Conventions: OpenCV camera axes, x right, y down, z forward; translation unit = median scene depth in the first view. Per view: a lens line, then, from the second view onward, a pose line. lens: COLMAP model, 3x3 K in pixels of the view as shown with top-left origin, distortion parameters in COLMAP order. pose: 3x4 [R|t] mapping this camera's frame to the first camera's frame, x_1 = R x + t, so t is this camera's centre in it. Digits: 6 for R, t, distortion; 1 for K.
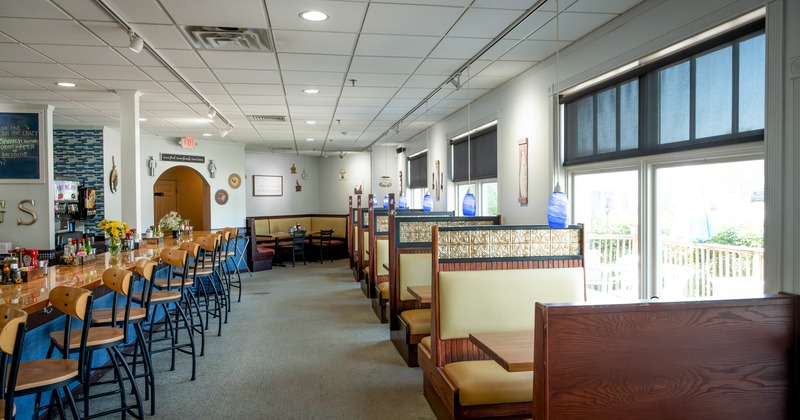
lens RADIAL K [[531.0, 0, 399.9], [0, 531.0, 208.0], [0, 0, 1]] dist [-0.000096, -0.002412]
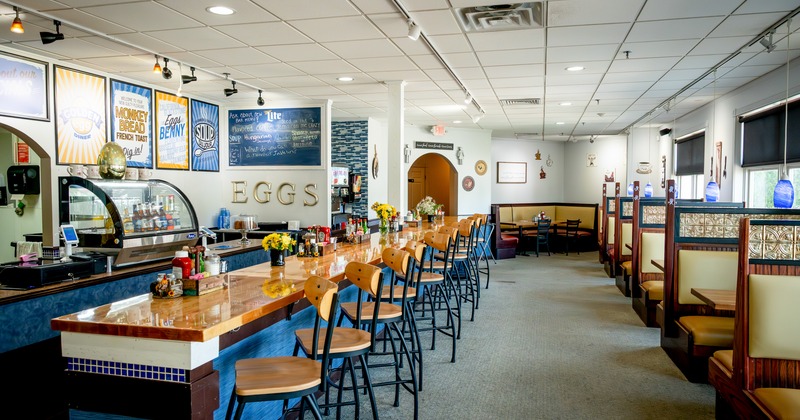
lens RADIAL K [[531.0, 0, 397.2], [0, 531.0, 209.4], [0, 0, 1]] dist [-0.000096, -0.002412]
pose [[0.915640, 0.026769, -0.401107, -0.077638], [-0.017750, 0.999500, 0.026184, 0.006598], [0.401607, -0.016856, 0.915657, 0.028356]]
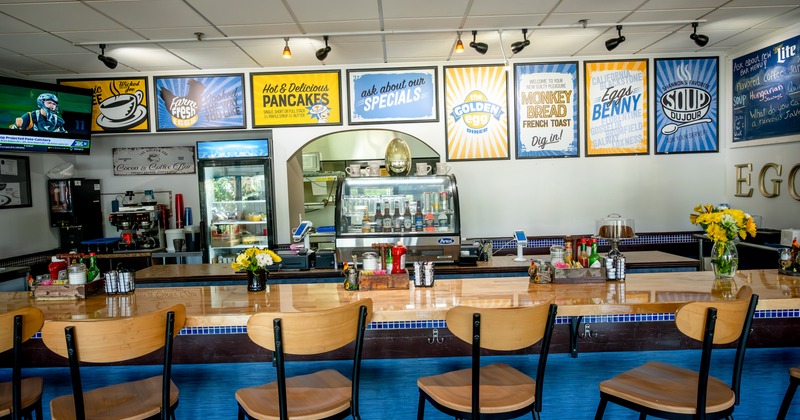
lens RADIAL K [[531.0, 0, 400.5], [0, 531.0, 210.4], [0, 0, 1]] dist [-0.000096, -0.002412]
pose [[-0.149950, 0.061501, -0.986779, -0.020364], [0.012074, 0.998103, 0.060372, -0.005342], [0.988620, -0.002862, -0.150408, 0.629282]]
